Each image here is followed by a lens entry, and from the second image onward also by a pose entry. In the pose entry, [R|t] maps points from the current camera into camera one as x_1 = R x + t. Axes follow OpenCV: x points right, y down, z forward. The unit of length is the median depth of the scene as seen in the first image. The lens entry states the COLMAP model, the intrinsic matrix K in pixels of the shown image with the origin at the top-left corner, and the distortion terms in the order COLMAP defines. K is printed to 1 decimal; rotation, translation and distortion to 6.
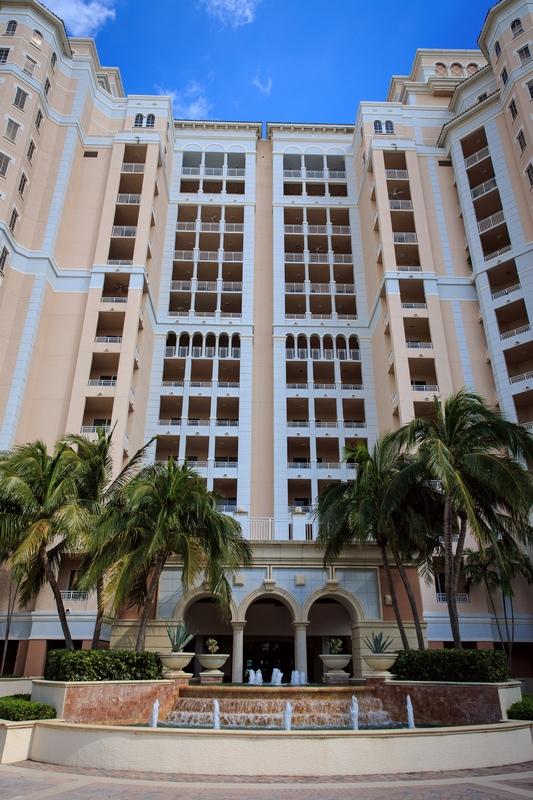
lens RADIAL K [[541.0, 0, 274.0], [0, 541.0, 406.1], [0, 0, 1]] dist [0.008451, 0.000637]
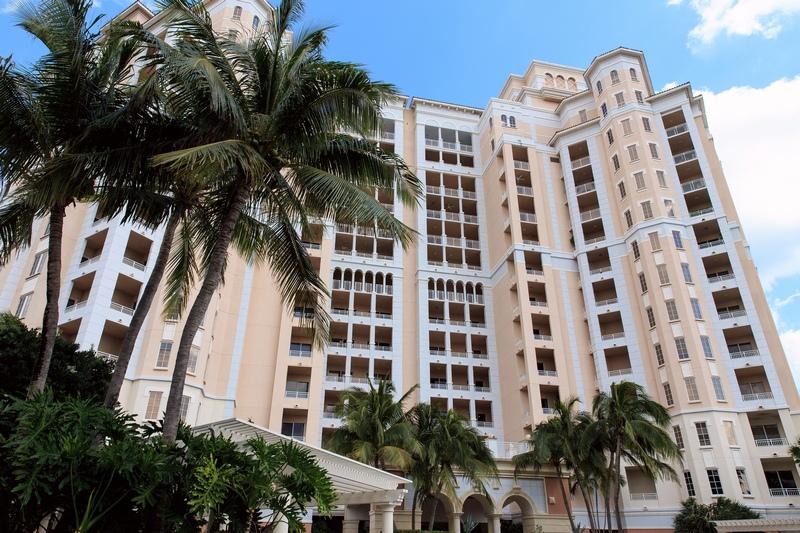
lens RADIAL K [[541.0, 0, 391.8], [0, 541.0, 262.1], [0, 0, 1]] dist [0.008451, 0.000637]
pose [[0.981628, 0.095556, 0.165153, -0.273284], [-0.087524, 0.994628, -0.055262, -0.092663], [-0.169547, 0.039792, 0.984719, -0.227343]]
